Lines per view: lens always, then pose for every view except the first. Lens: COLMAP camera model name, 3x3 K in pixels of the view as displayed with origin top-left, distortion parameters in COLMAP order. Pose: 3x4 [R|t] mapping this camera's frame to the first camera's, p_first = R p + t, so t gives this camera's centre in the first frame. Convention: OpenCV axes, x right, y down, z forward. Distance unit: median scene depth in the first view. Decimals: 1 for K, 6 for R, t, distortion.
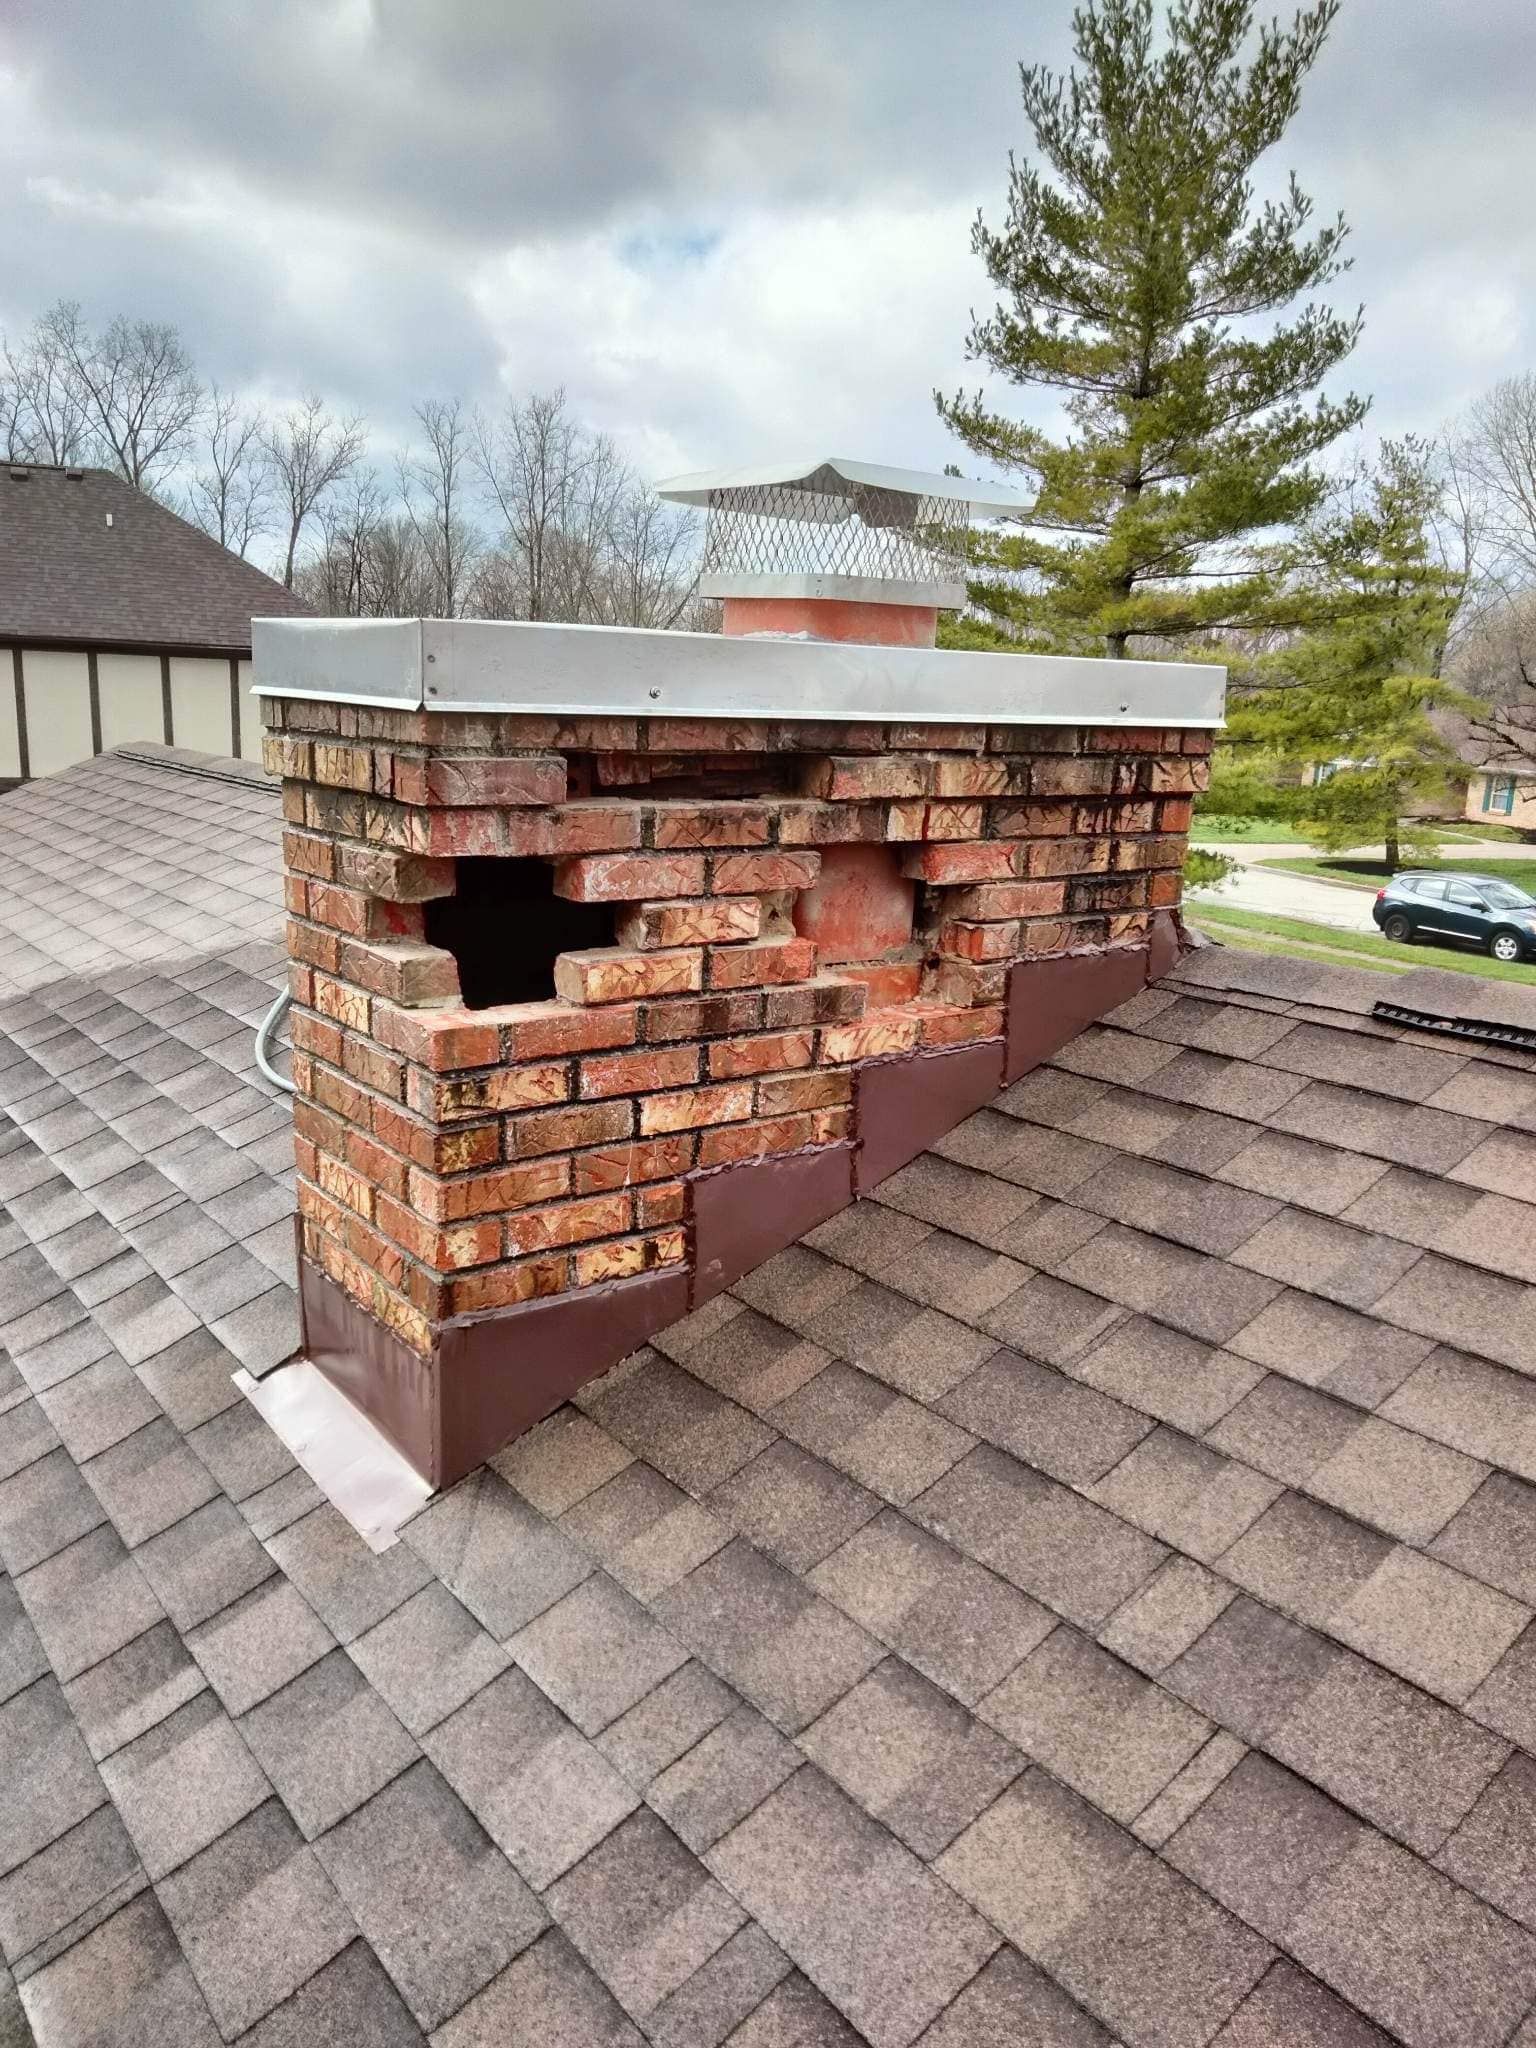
lens RADIAL K [[1518.9, 0, 762.7], [0, 1518.9, 1026.9], [0, 0, 1]] dist [0.019155, 0.008735]
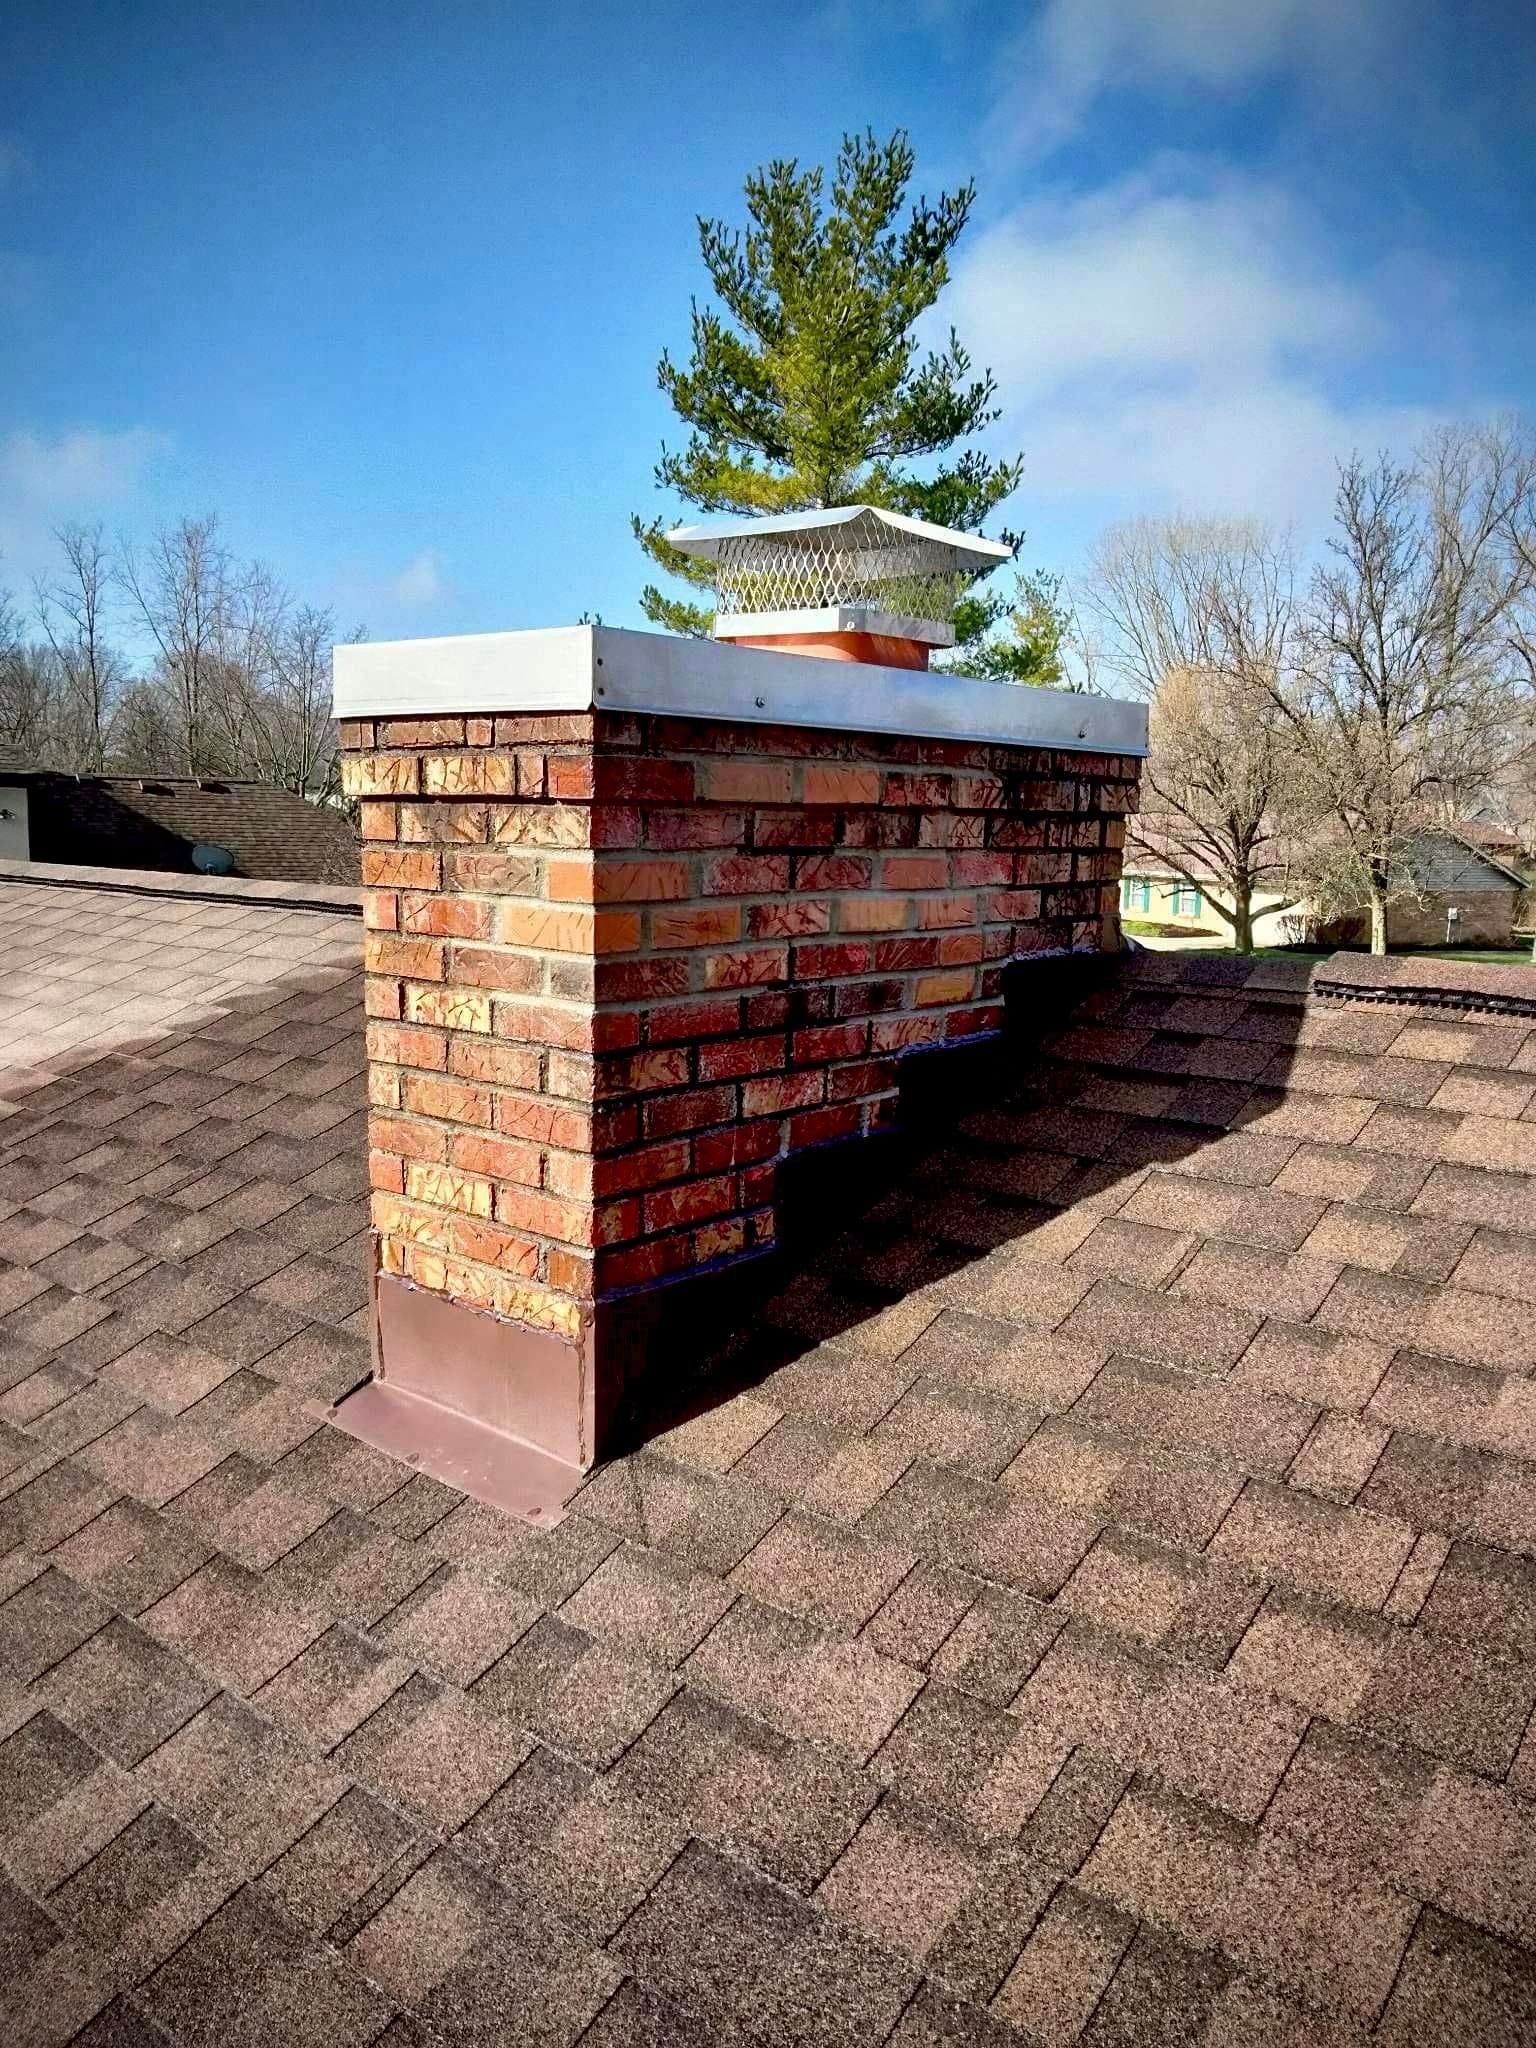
lens RADIAL K [[1518.9, 0, 773.9], [0, 1518.9, 1027.0], [0, 0, 1]] dist [0.019155, 0.008735]
pose [[0.976951, -0.050236, 0.207468, -0.262270], [0.065805, 0.995455, -0.068834, 0.078283], [-0.203067, 0.080900, 0.975817, -0.047243]]
